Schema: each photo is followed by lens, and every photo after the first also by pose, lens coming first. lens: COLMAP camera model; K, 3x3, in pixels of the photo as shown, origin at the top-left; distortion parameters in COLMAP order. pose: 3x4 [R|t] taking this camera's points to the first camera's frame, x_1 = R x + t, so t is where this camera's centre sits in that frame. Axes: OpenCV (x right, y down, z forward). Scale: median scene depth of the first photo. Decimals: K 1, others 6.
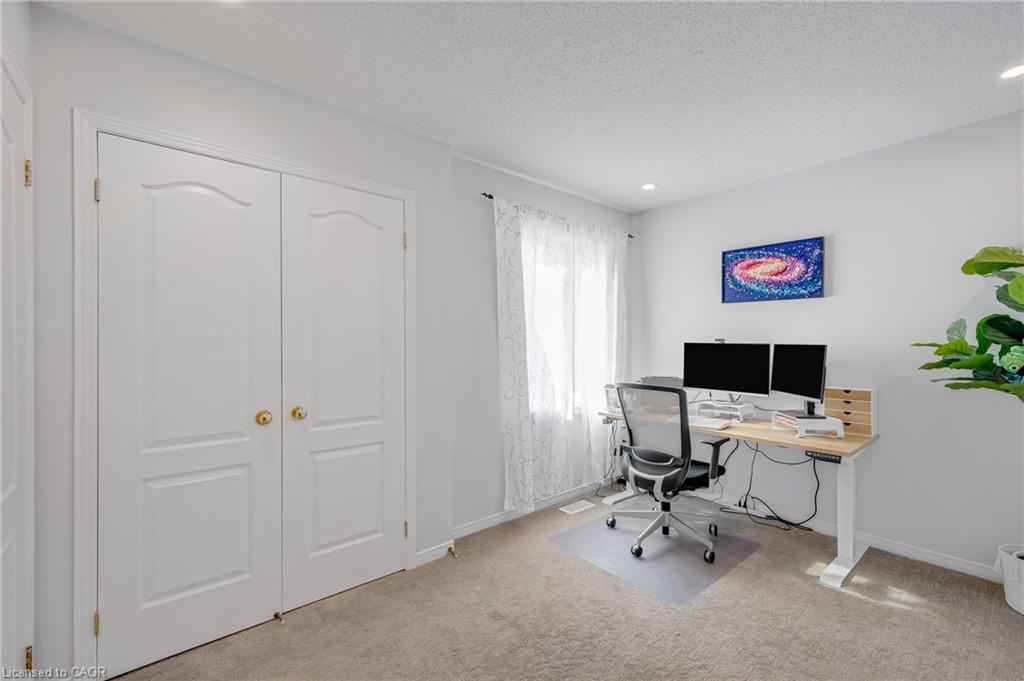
lens RADIAL K [[419.6, 0, 507.7], [0, 419.6, 343.1], [0, 0, 1]] dist [0.000317, 0.000130]
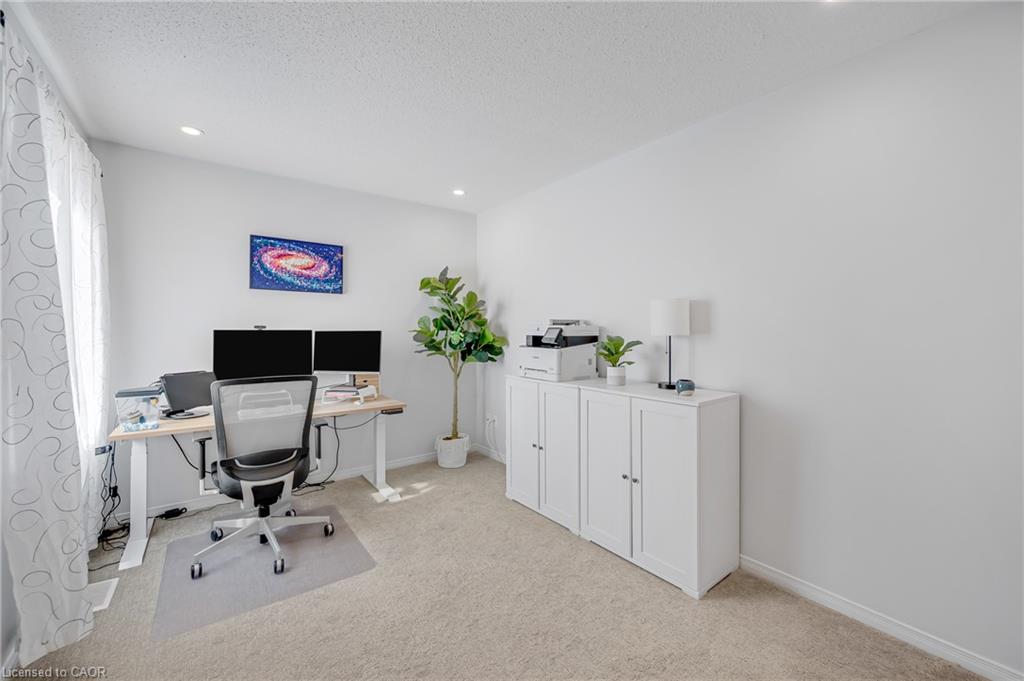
lens RADIAL K [[419.6, 0, 508.7], [0, 419.6, 333.4], [0, 0, 1]] dist [0.000317, 0.000130]
pose [[0.055486, -0.007337, 0.998433, -0.460461], [0.003869, 0.999967, 0.007134, 0.003225], [-0.998452, 0.003467, 0.055512, 0.400862]]
